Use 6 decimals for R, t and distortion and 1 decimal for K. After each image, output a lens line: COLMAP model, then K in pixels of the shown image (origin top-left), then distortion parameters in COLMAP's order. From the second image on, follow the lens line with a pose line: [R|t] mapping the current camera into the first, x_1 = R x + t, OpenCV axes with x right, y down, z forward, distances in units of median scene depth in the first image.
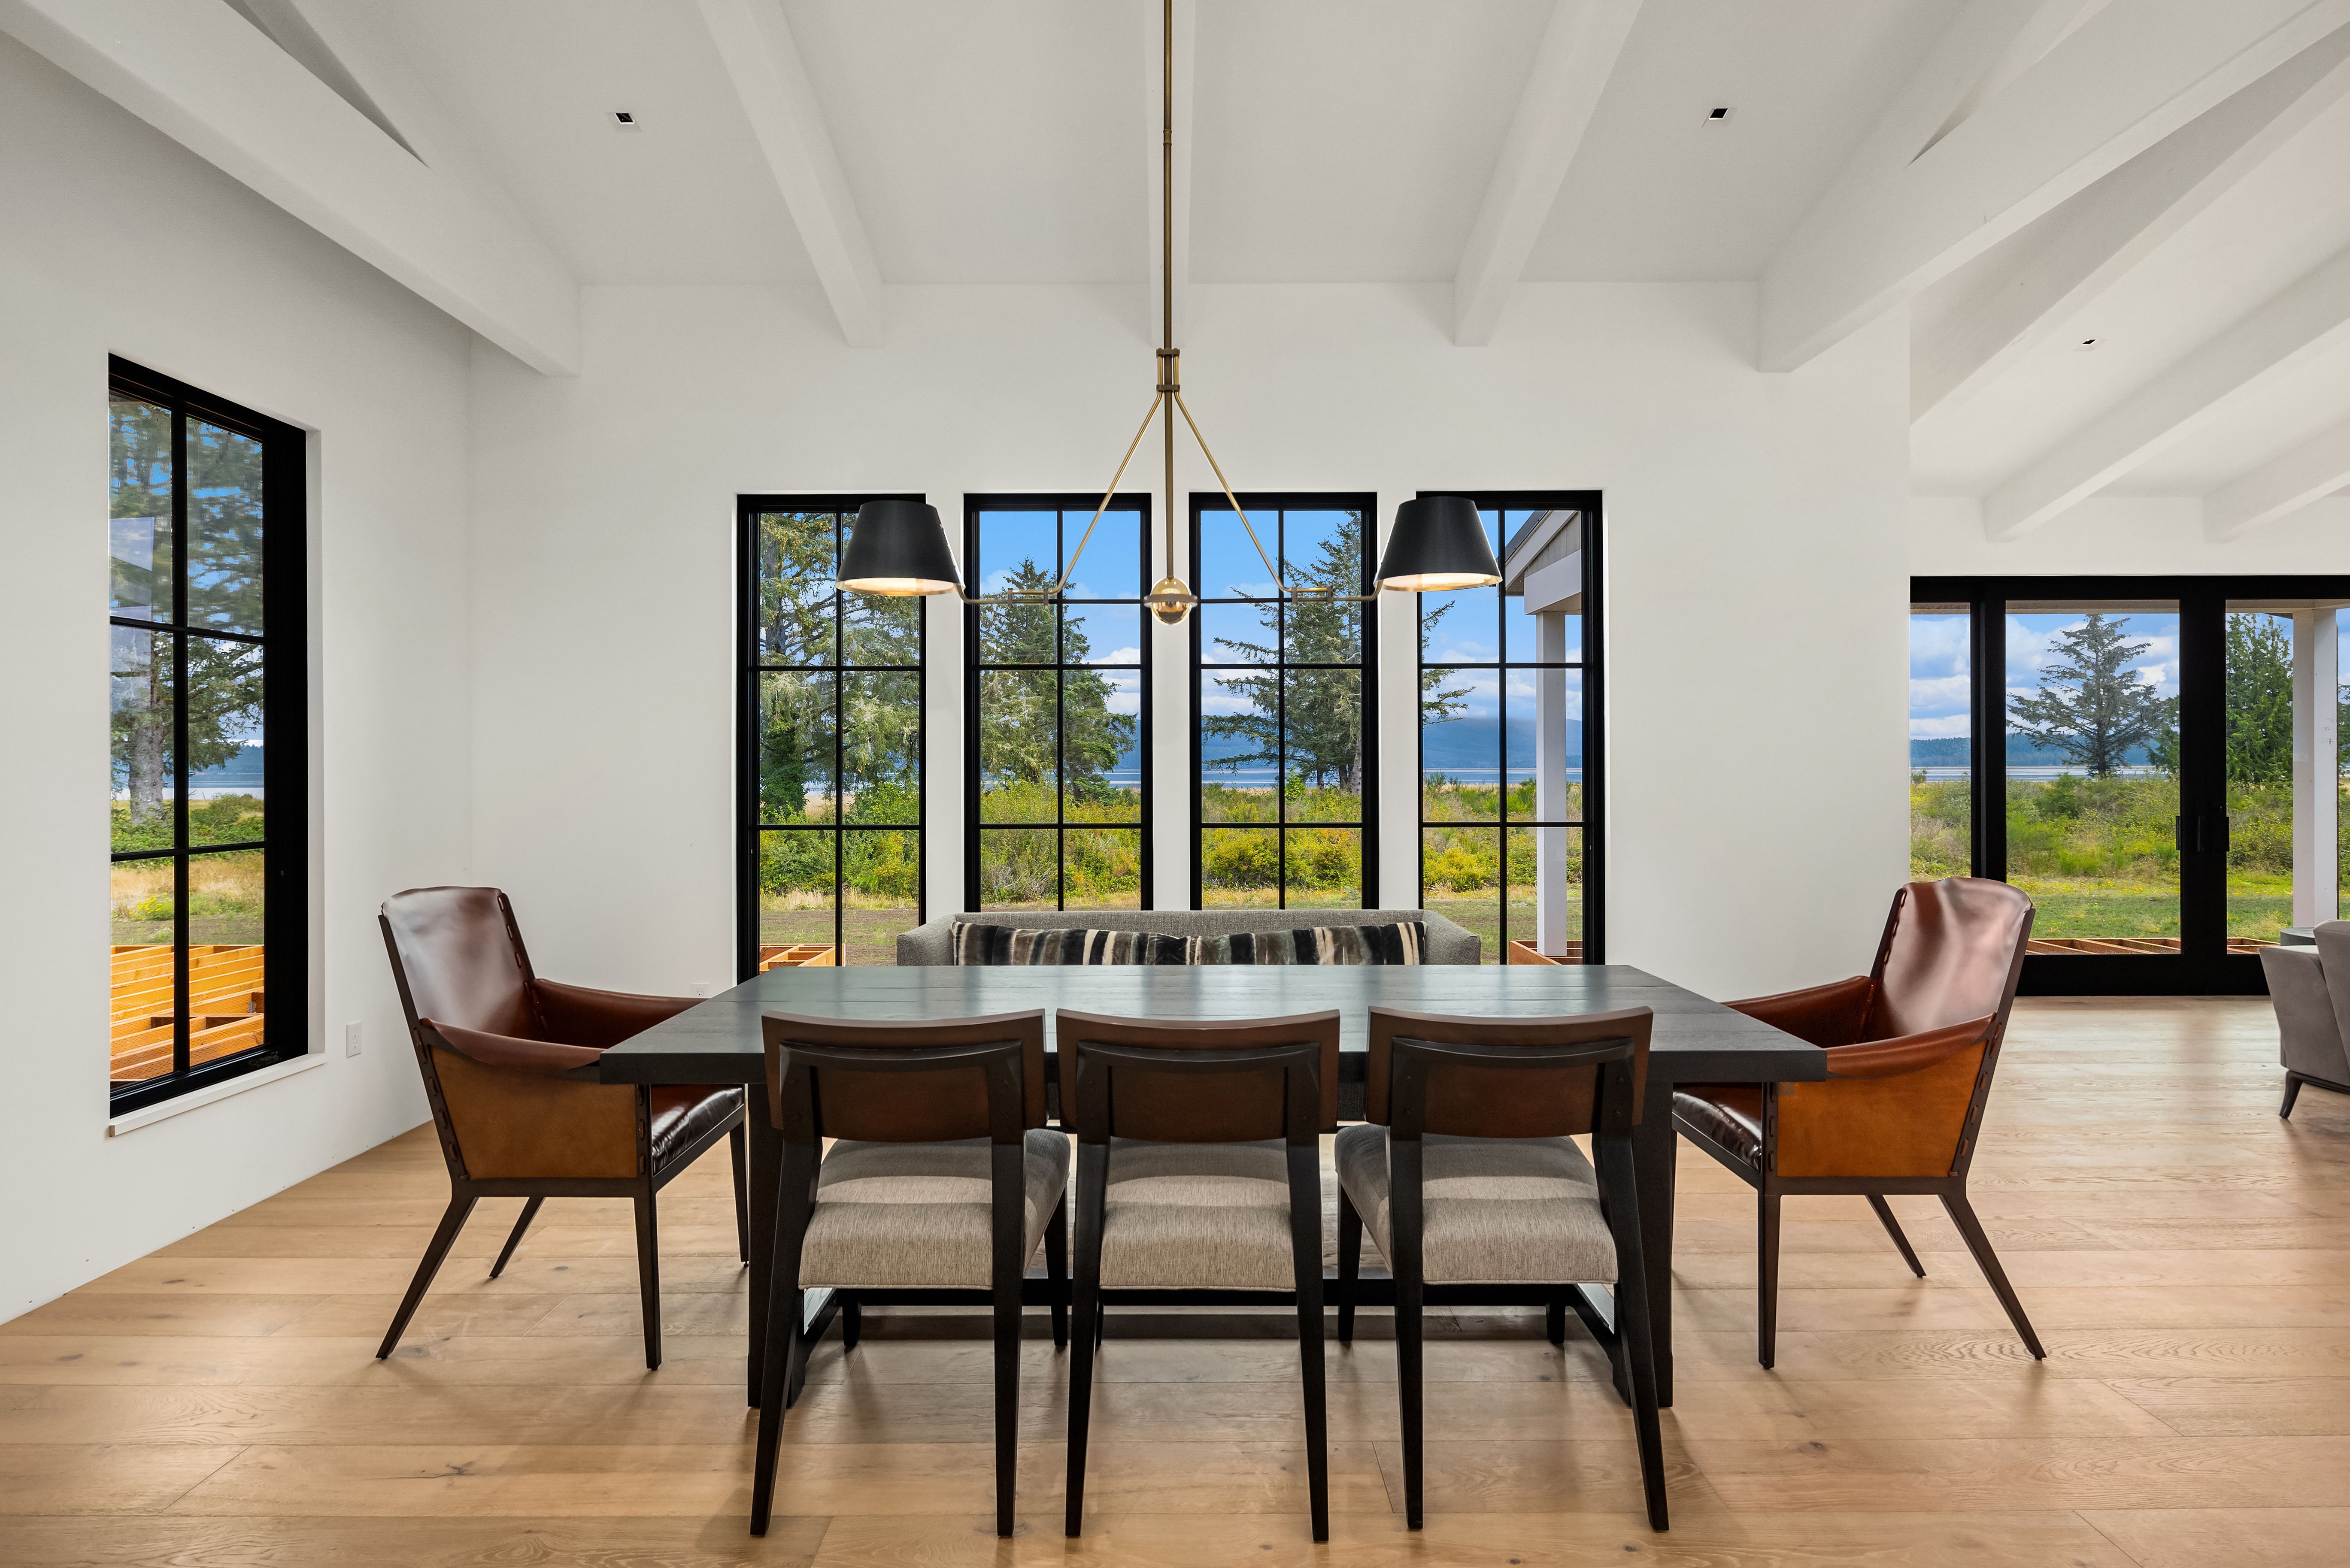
lens RADIAL K [[1171.5, 0, 1175.0], [0, 1171.5, 784.0], [0, 0, 1]] dist [0.000116, -0.000329]
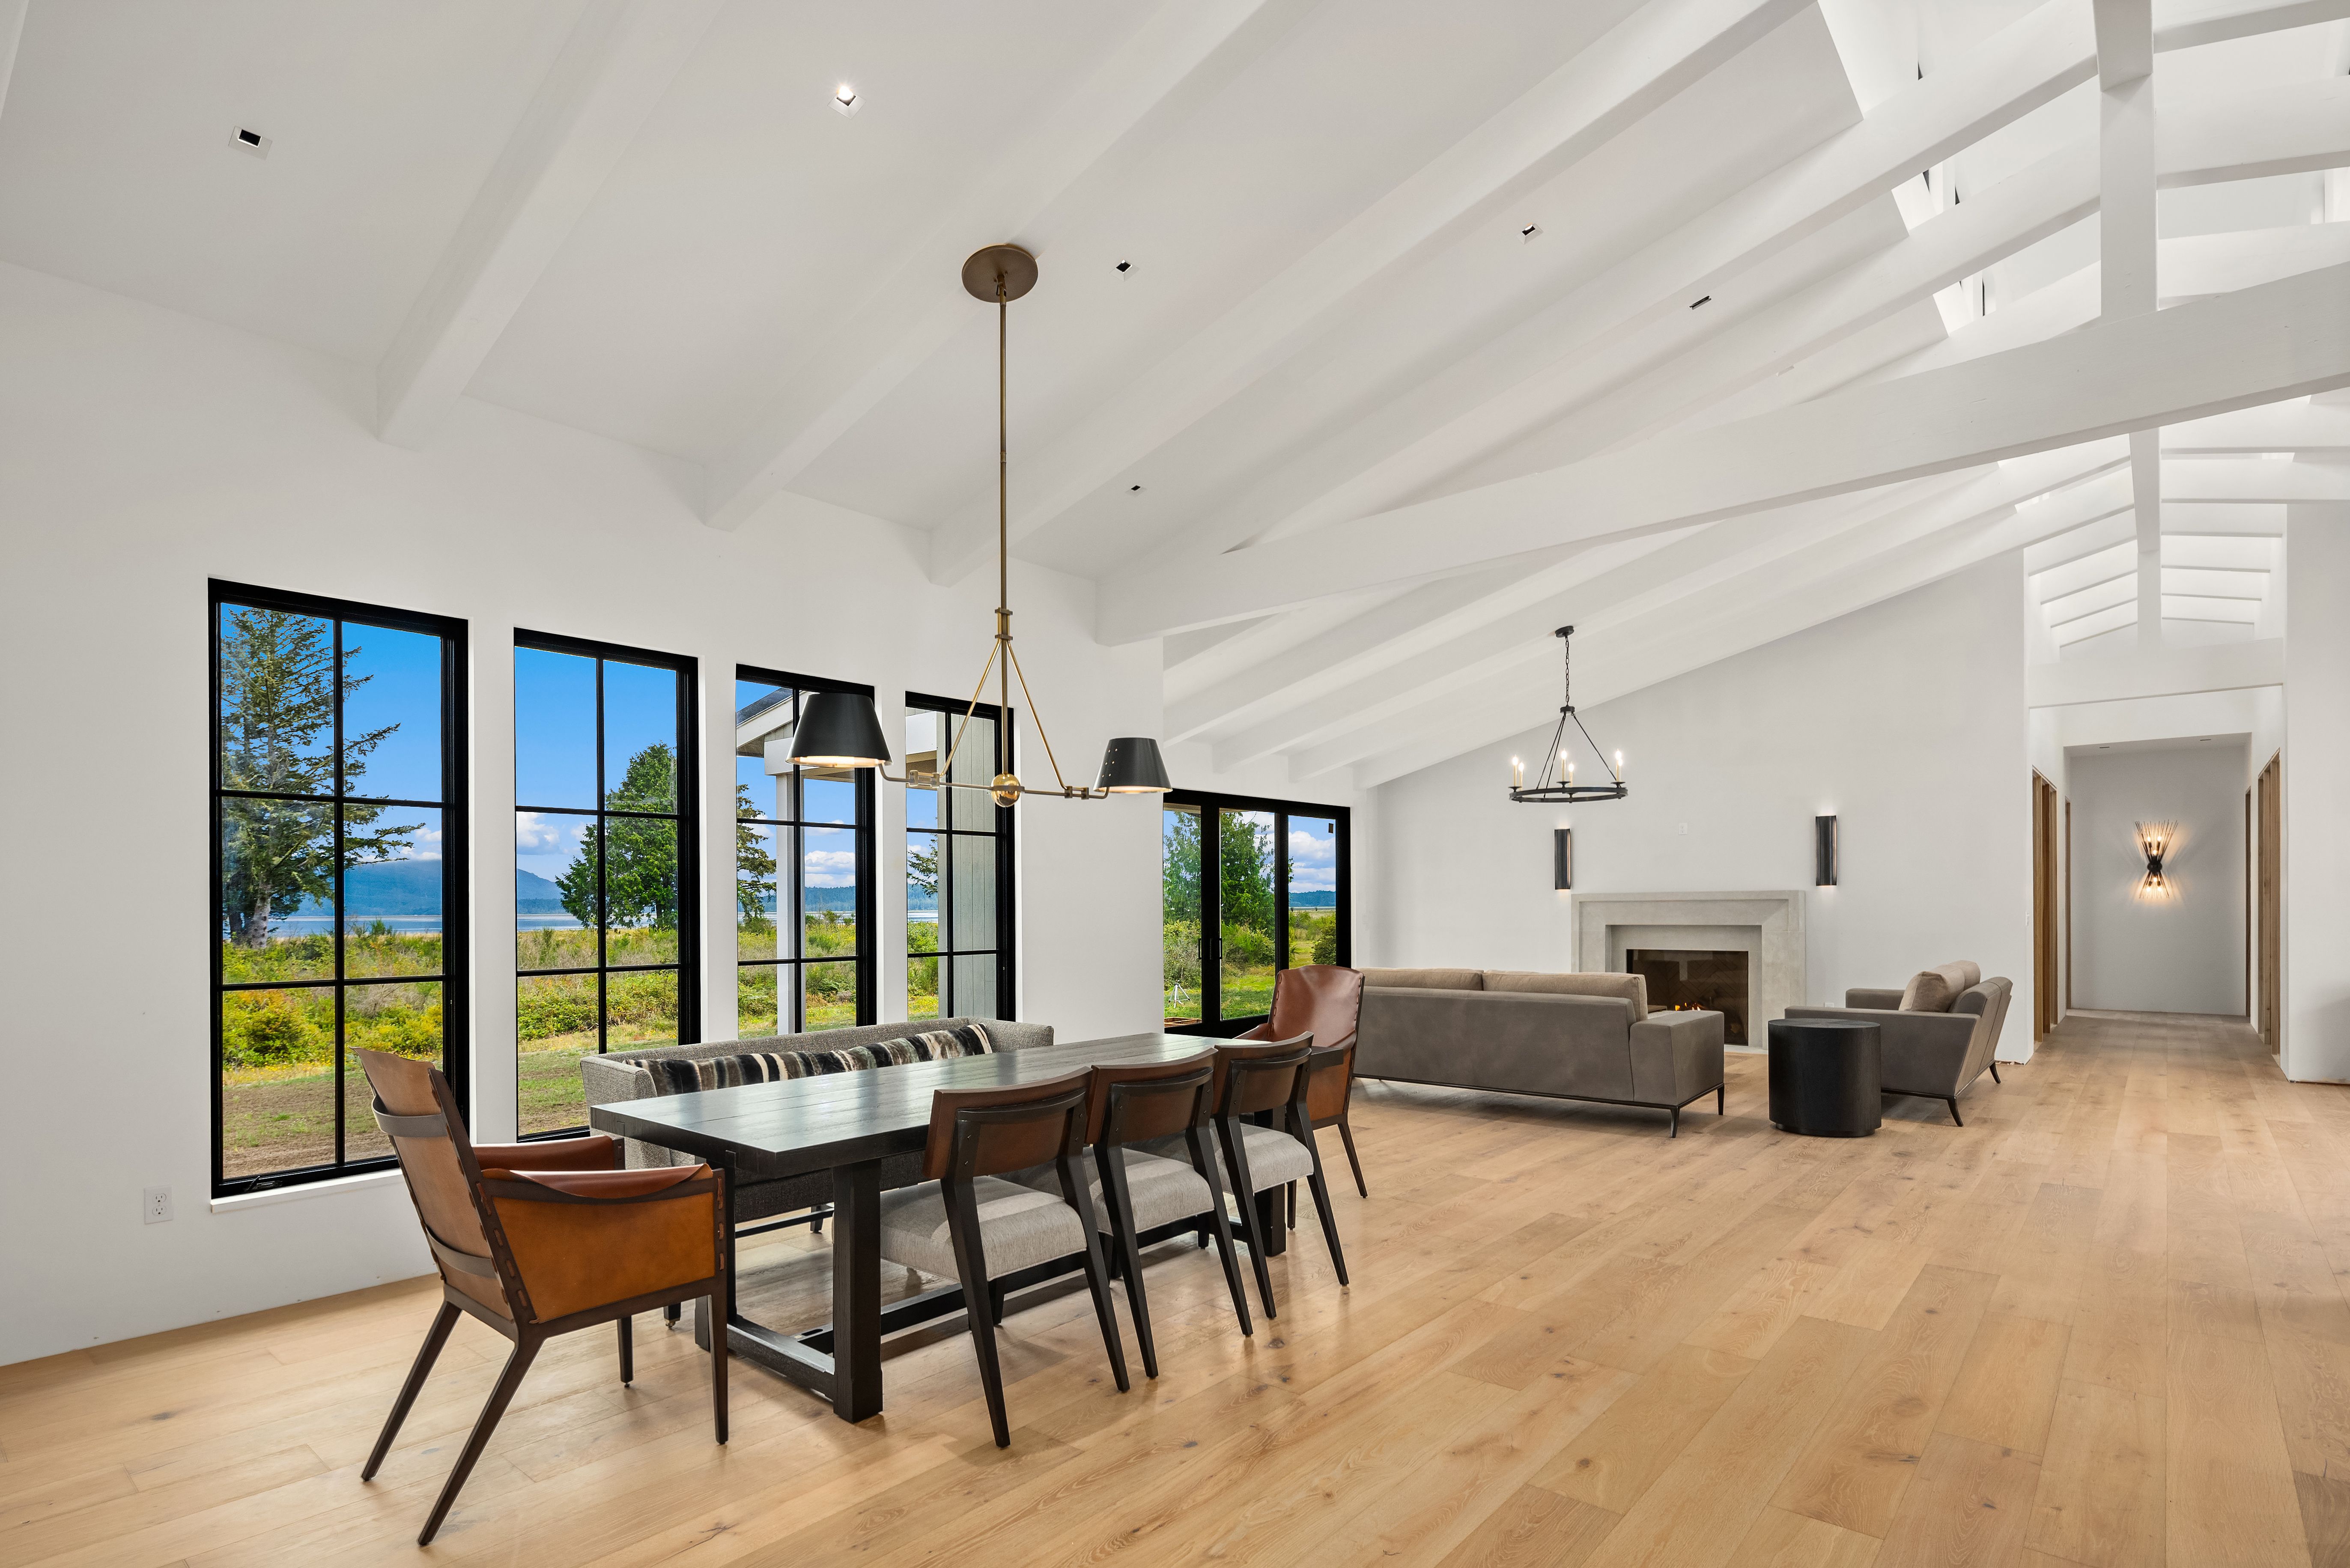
lens RADIAL K [[1191.0, 0, 1142.7], [0, 1191.0, 941.8], [0, 0, 1]] dist [-0.003349, -0.000456]
pose [[0.648645, -0.024317, 0.760702, -0.707147], [0.016817, 0.999703, 0.017617, 0.002350], [-0.760905, 0.001365, 0.648862, -0.034313]]
